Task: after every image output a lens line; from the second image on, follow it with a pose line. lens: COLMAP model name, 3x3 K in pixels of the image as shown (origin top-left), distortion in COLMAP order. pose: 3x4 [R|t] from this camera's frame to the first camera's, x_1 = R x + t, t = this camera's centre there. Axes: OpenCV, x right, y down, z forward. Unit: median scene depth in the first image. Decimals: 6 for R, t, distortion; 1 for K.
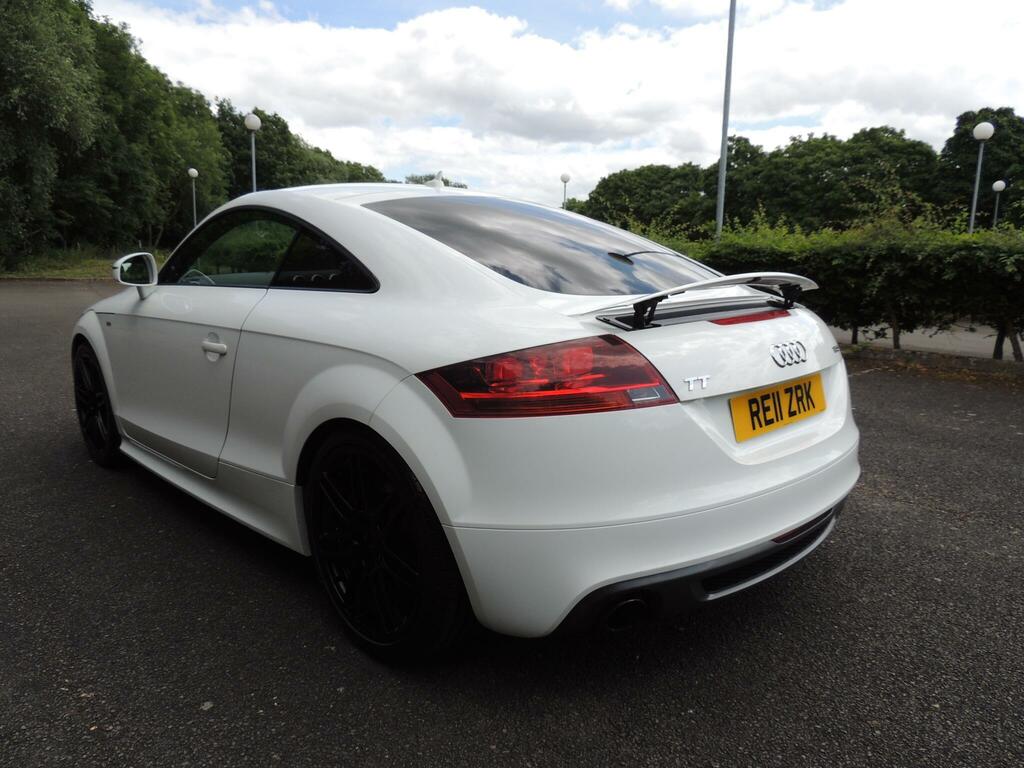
lens RADIAL K [[735.8, 0, 511.4], [0, 735.8, 397.7], [0, 0, 1]] dist [-0.035065, 0.022621]
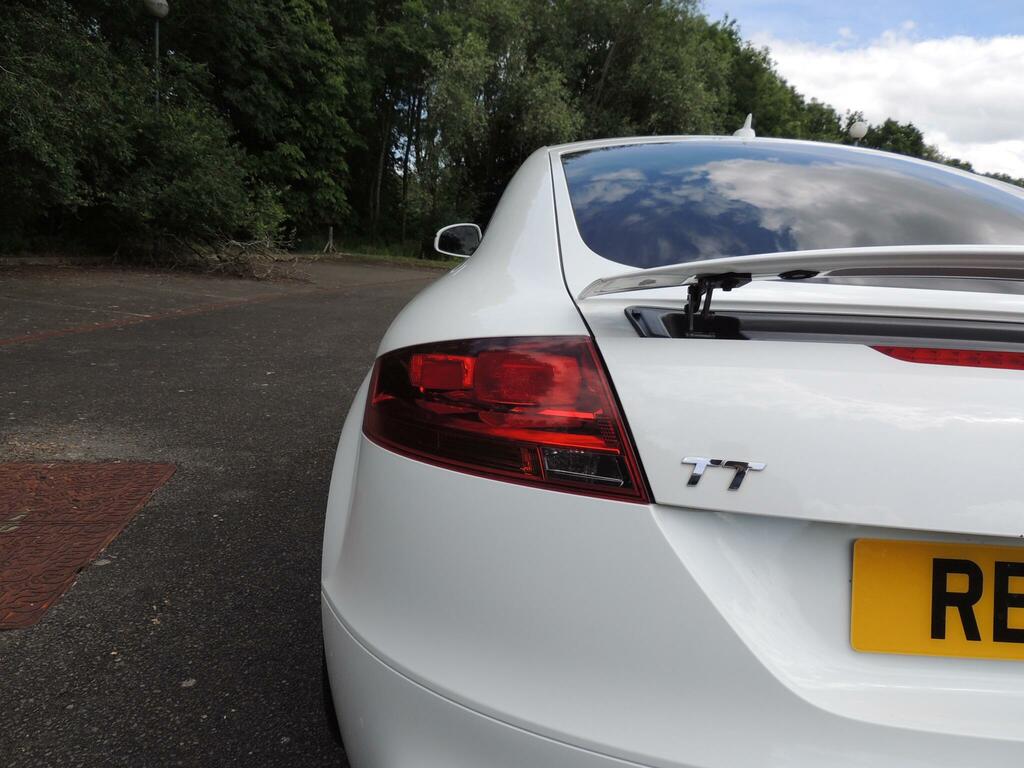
lens RADIAL K [[735.8, 0, 508.9], [0, 735.8, 394.4], [0, 0, 1]] dist [-0.035065, 0.022621]
pose [[0.705079, 0.178362, -0.686331, 0.120074], [-0.196273, 0.979126, 0.052818, -0.016928], [0.681425, 0.097467, 0.725369, 0.160832]]
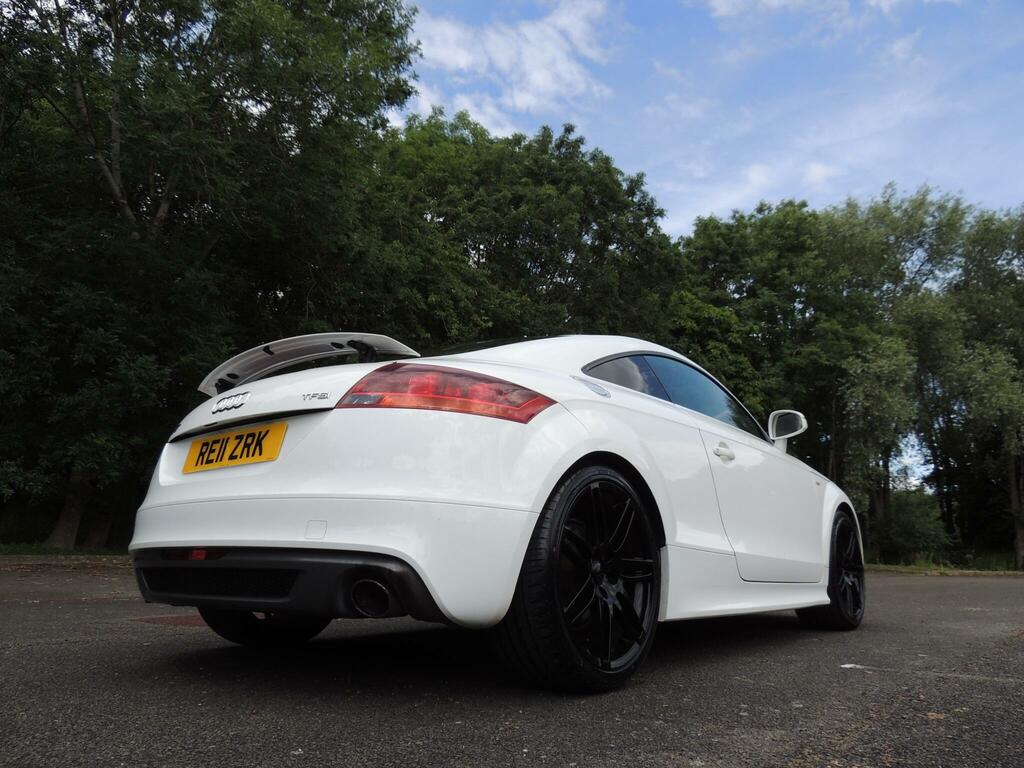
lens RADIAL K [[736.8, 0, 513.3], [0, 736.8, 392.5], [0, 0, 1]] dist [-0.026902, 0.014720]
pose [[0.130536, -0.218648, -0.967033, 0.467449], [-0.209963, 0.947160, -0.242496, 0.033066], [0.968956, 0.234695, 0.077730, 0.404033]]
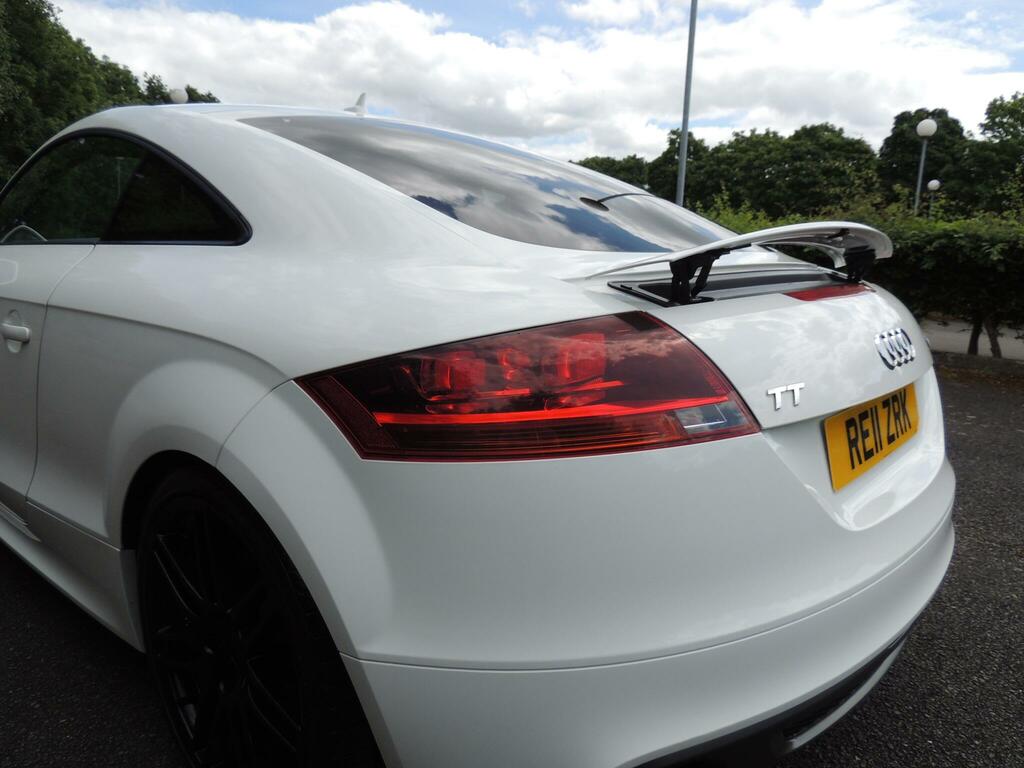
lens RADIAL K [[735.8, 0, 512.6], [0, 735.8, 394.0], [0, 0, 1]] dist [-0.035065, 0.022621]
pose [[0.996857, 0.002610, 0.079180, -0.002460], [-0.003062, 0.999980, 0.005579, -0.006617], [-0.079164, -0.005804, 0.996845, 0.116673]]
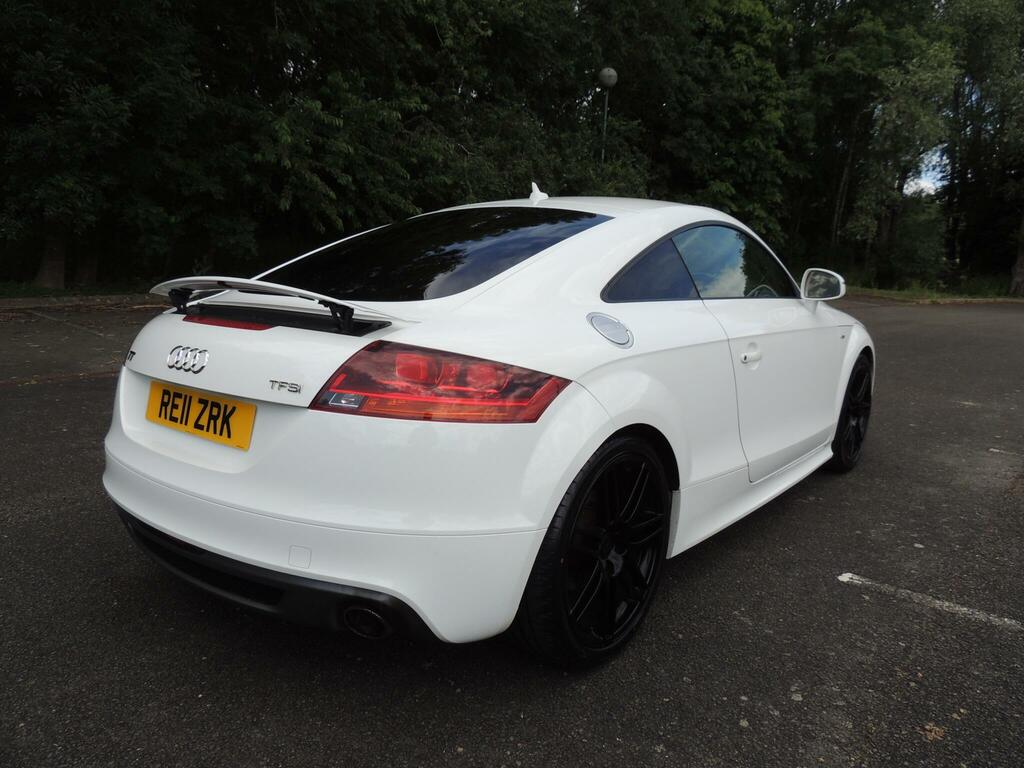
lens RADIAL K [[736.8, 0, 513.7], [0, 736.8, 391.6], [0, 0, 1]] dist [-0.026902, 0.014720]
pose [[0.135229, 0.184379, -0.973508, 0.420569], [-0.227153, 0.962133, 0.150671, -0.079542], [0.964425, 0.200760, 0.171990, 0.381276]]
